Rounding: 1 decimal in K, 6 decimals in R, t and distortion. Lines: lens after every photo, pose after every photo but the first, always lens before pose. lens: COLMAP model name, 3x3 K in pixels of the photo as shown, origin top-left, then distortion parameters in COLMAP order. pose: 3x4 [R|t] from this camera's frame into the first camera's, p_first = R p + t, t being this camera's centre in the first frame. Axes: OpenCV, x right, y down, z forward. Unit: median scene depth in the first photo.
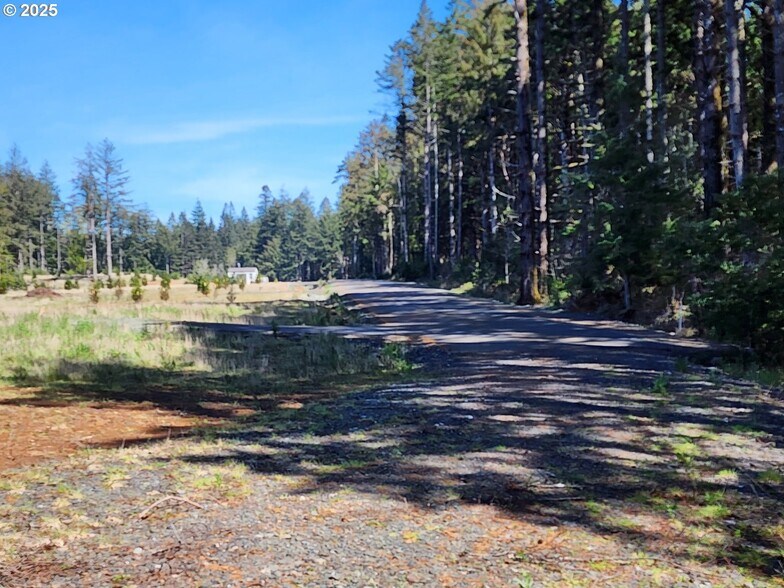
lens RADIAL K [[1032.9, 0, 392.0], [0, 1032.9, 294.0], [0, 0, 1]] dist [0.014714, 0.006070]
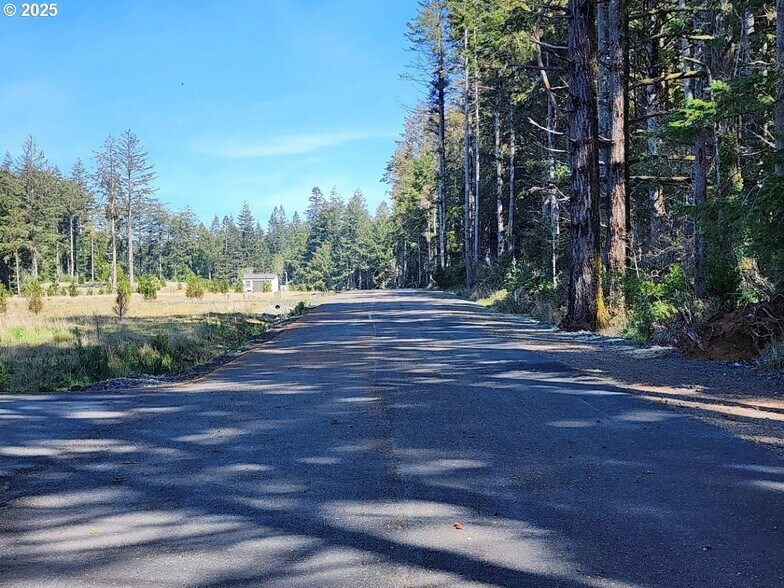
lens RADIAL K [[1032.9, 0, 392.0], [0, 1032.9, 294.0], [0, 0, 1]] dist [0.014714, 0.006070]
pose [[0.997243, 0.009199, -0.073629, 0.025184], [-0.010097, 0.999879, -0.011830, 0.000043], [0.073511, 0.012541, 0.997216, 0.165671]]
